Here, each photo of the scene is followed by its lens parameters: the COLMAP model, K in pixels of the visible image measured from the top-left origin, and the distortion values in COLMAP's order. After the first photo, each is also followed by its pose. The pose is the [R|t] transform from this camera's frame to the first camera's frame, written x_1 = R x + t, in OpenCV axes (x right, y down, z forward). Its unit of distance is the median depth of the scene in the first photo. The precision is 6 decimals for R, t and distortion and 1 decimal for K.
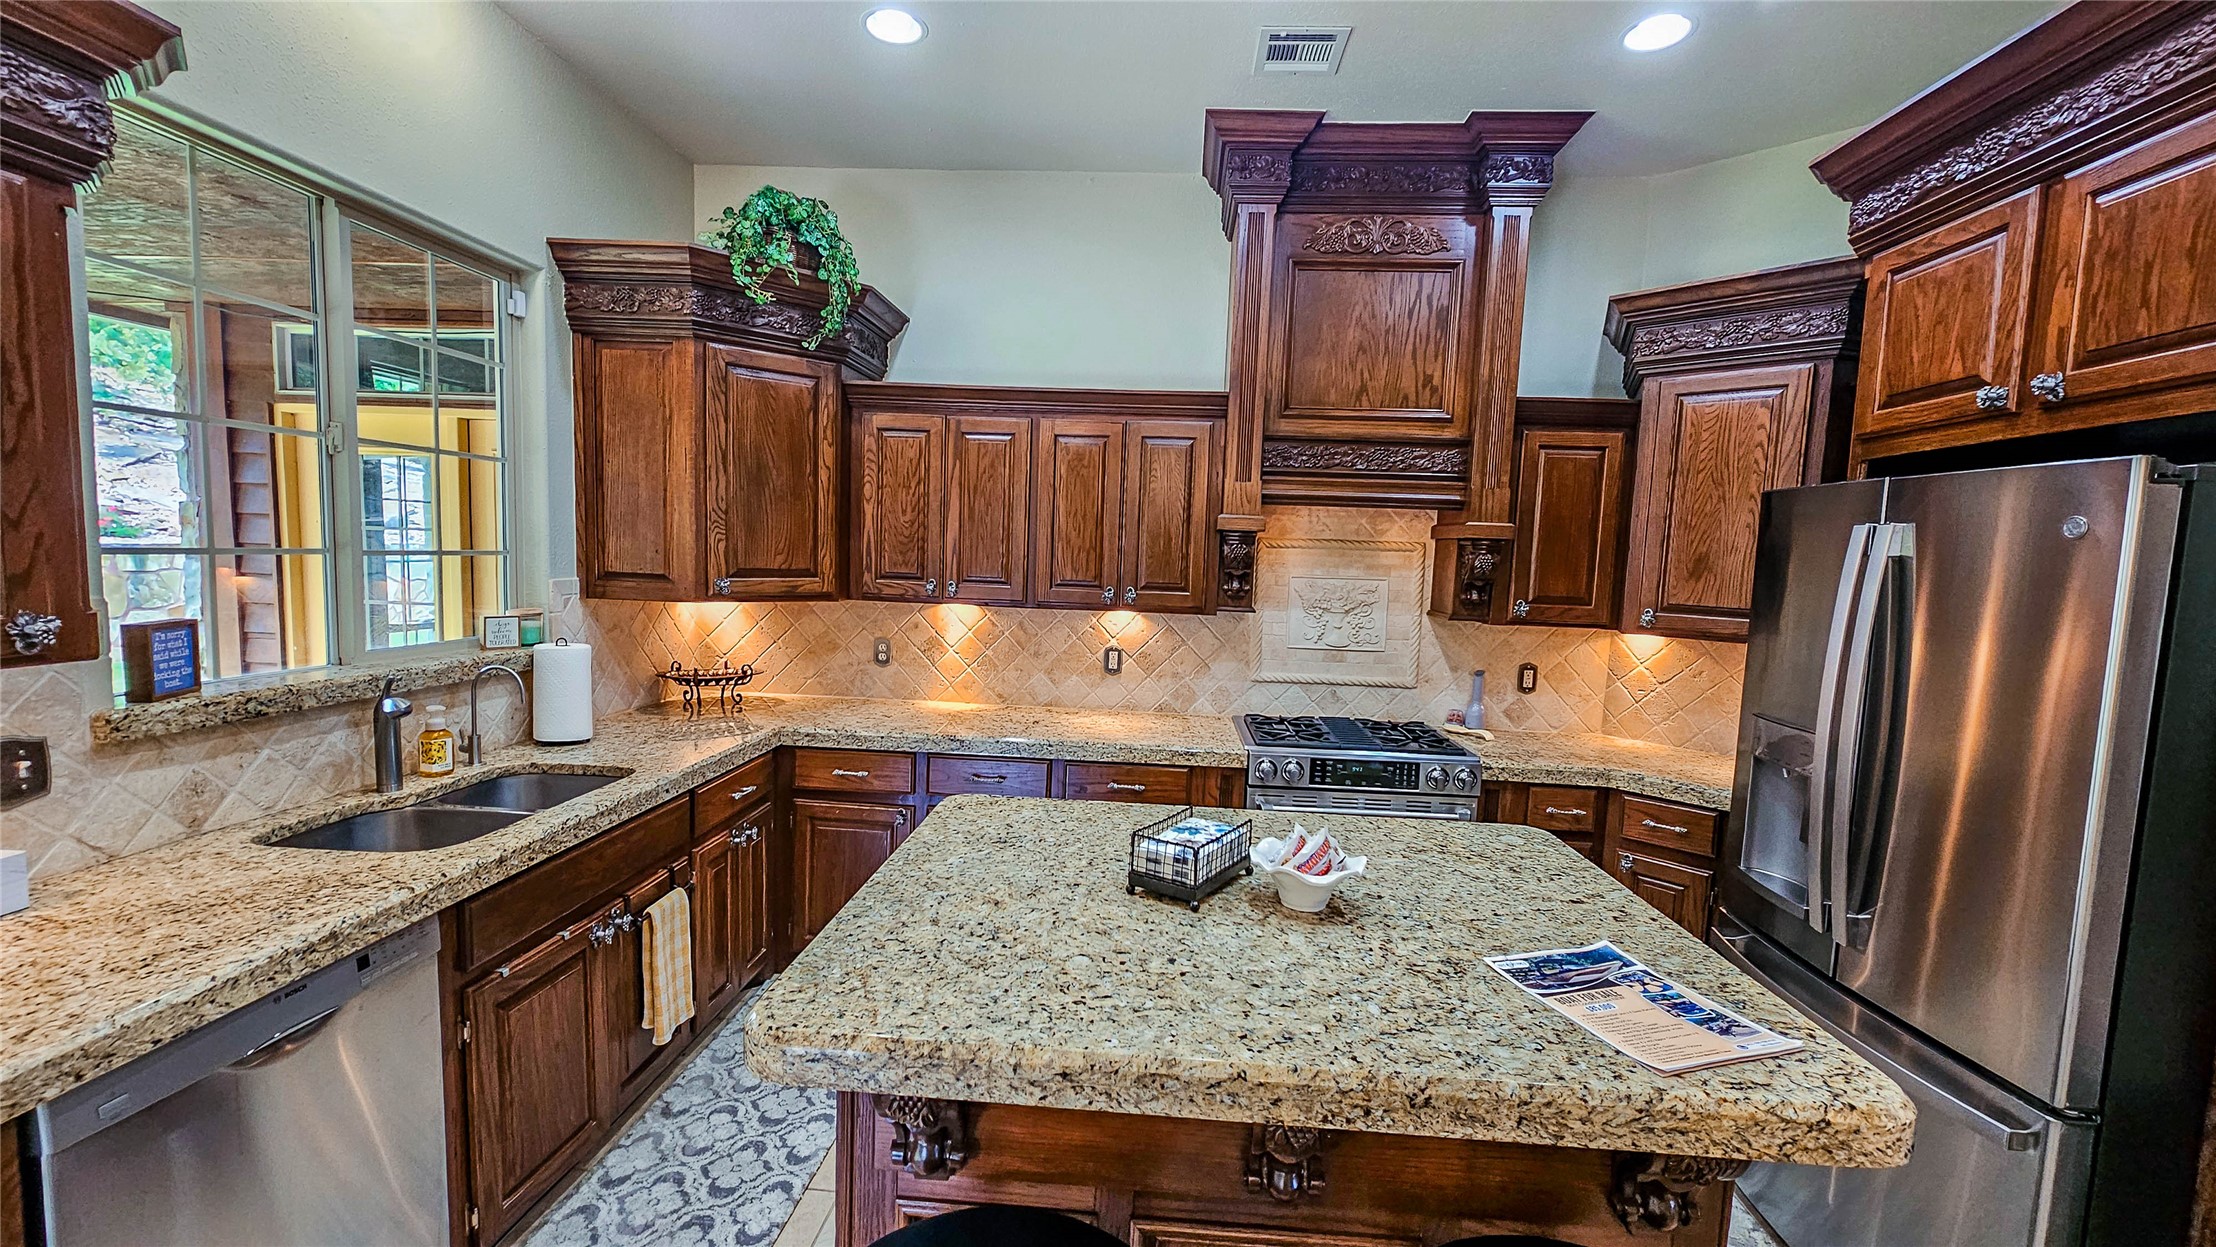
lens RADIAL K [[897.4, 0, 1108.0], [0, 897.4, 623.5], [0, 0, 1]] dist [0.000256, -0.000092]
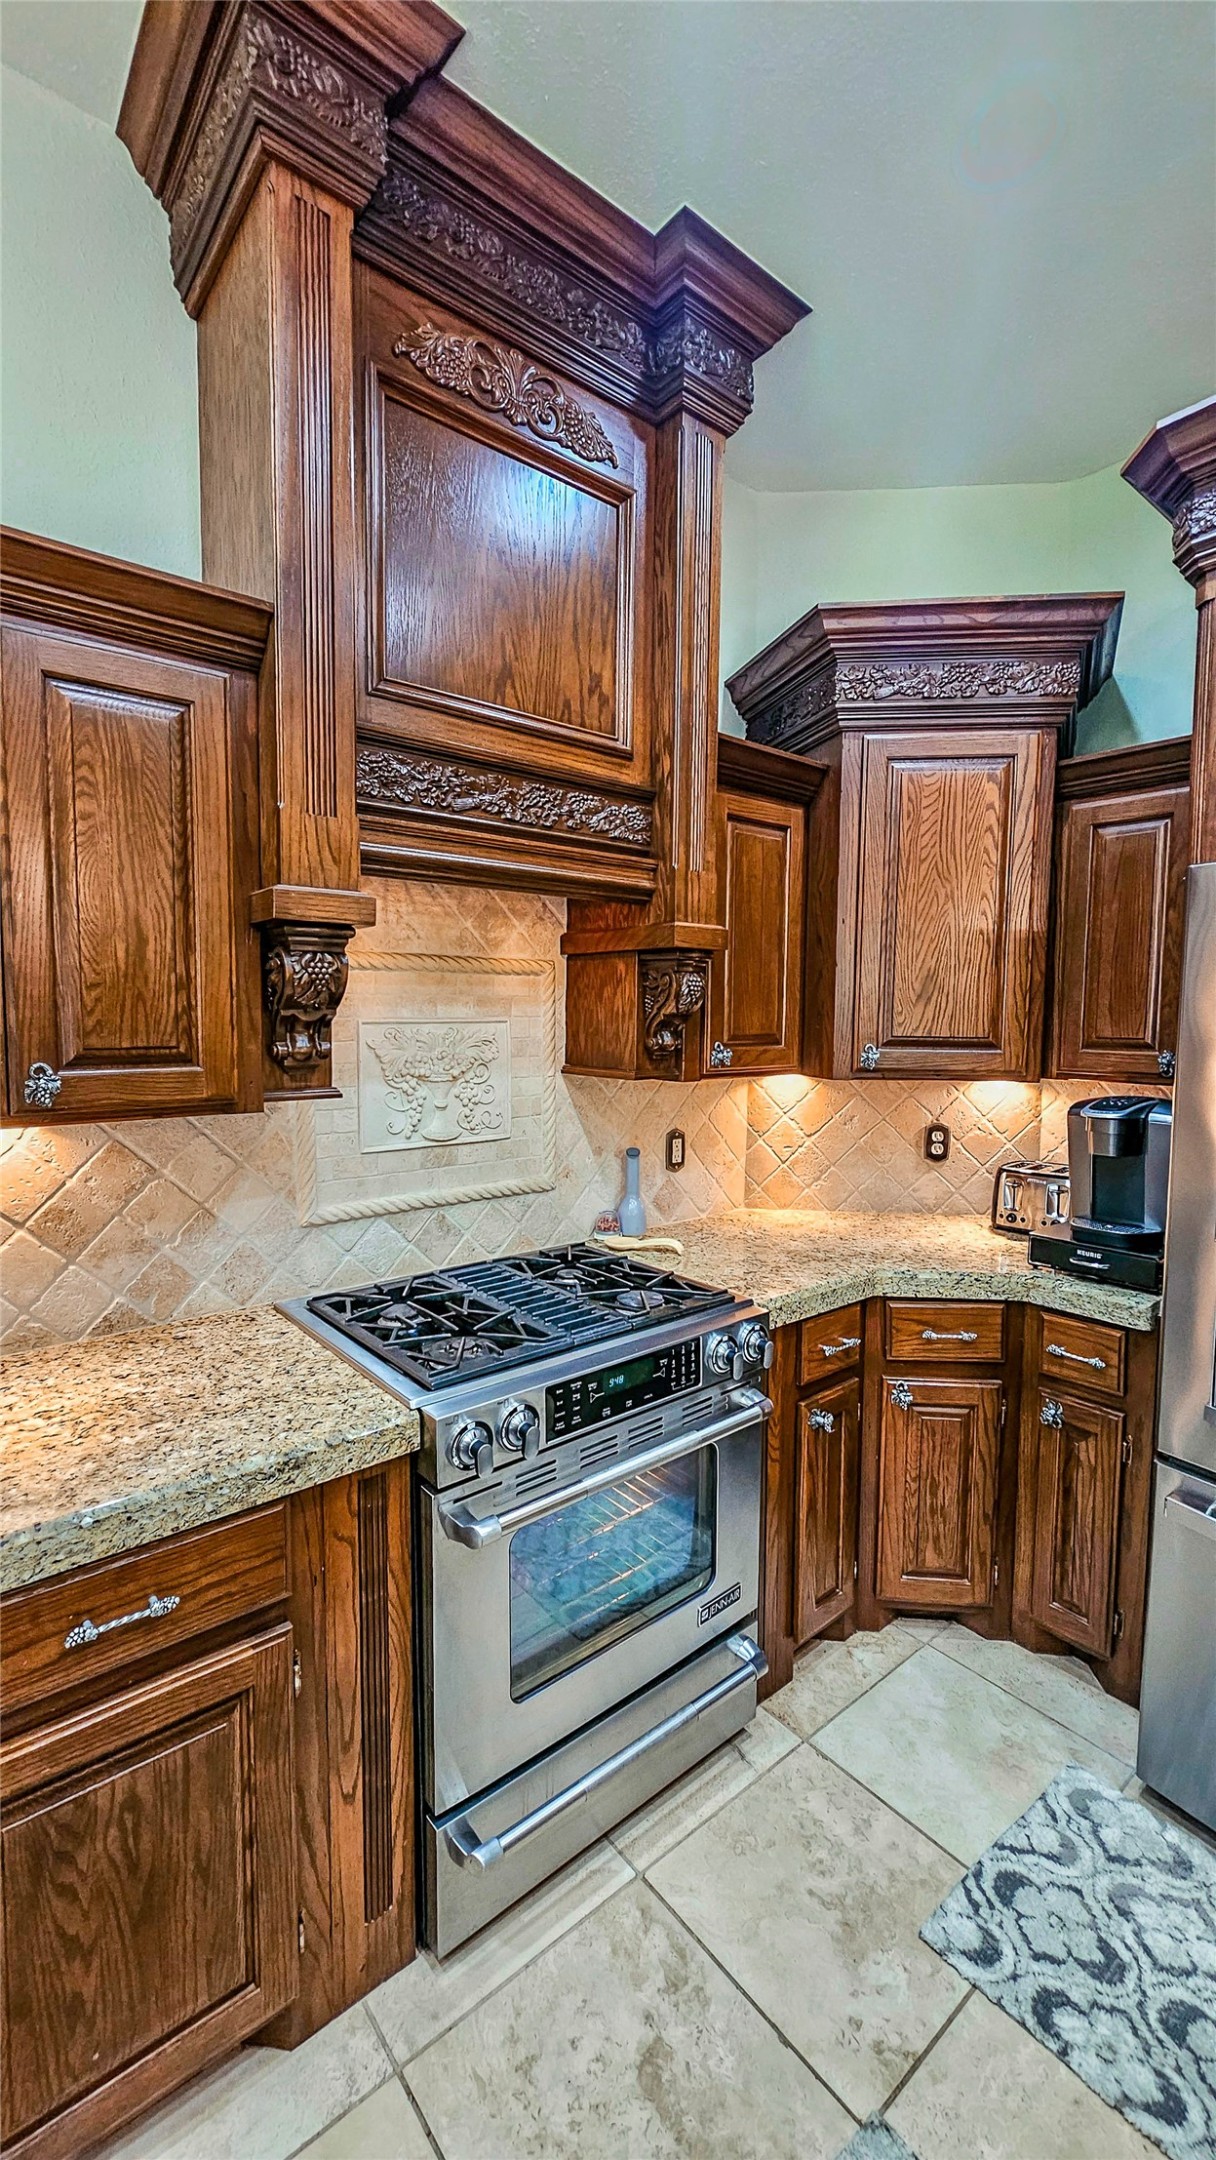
lens RADIAL K [[880.8, 0, 599.3], [0, 880.8, 1072.9], [0, 0, 1]] dist [-0.002744, -0.001083]
pose [[0.730524, -0.077854, 0.678435, -0.057838], [0.076536, 0.996555, 0.031948, -0.030831], [-0.678585, 0.028585, 0.733965, 0.570840]]
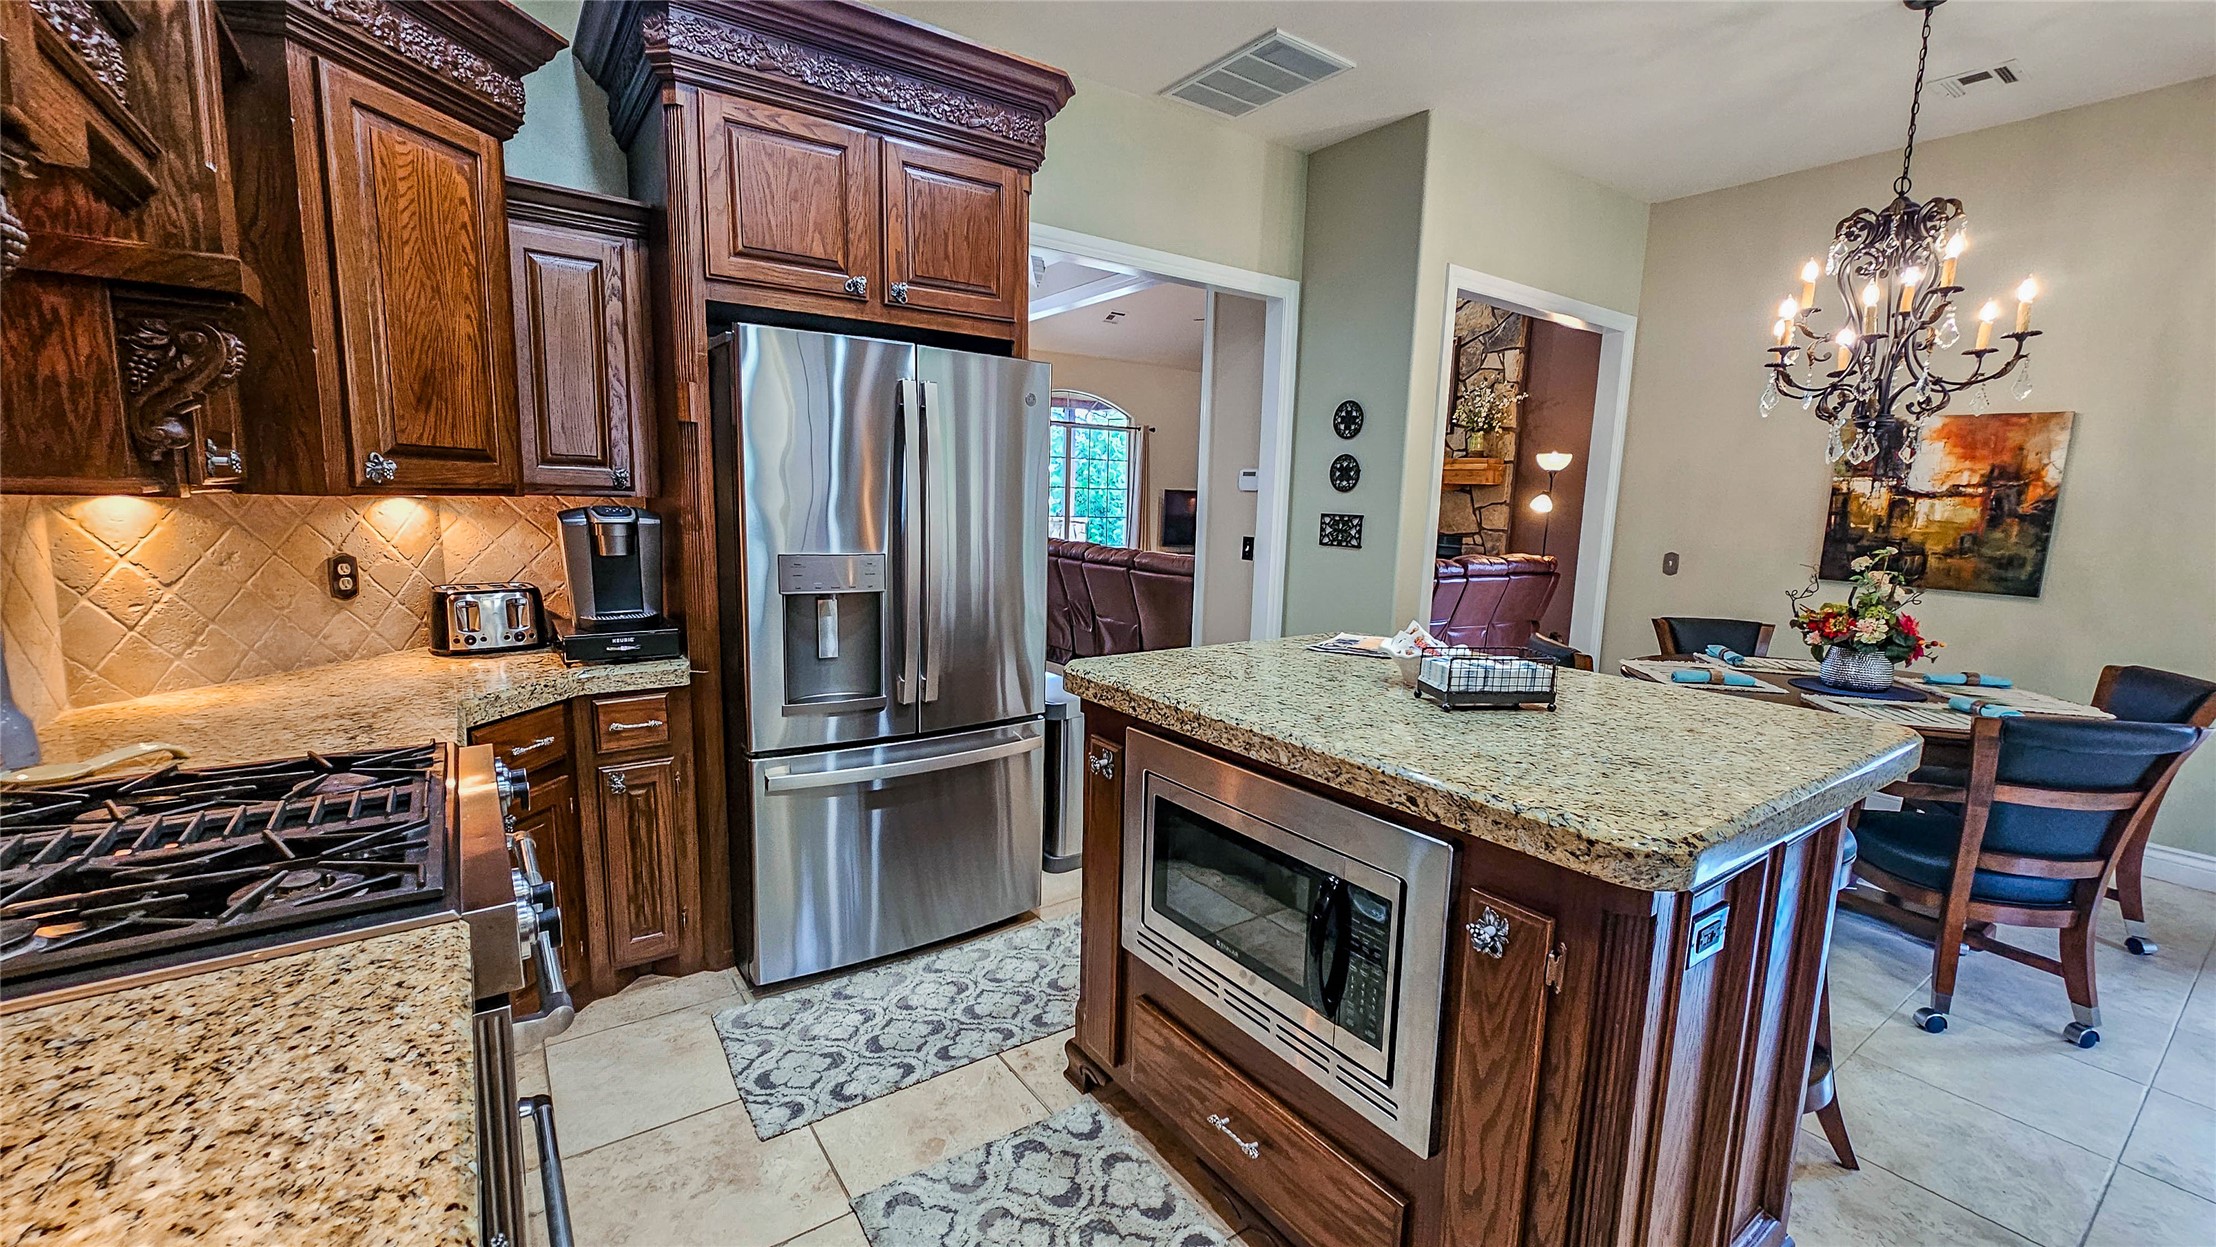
lens RADIAL K [[903.6, 0, 1108.8], [0, 903.6, 632.4], [0, 0, 1]] dist [-0.002744, -0.001083]
pose [[-0.627098, -0.174730, 0.759090, -0.209312], [0.009723, 0.972684, 0.231928, -0.032789], [-0.778879, 0.152822, -0.608270, 0.929430]]
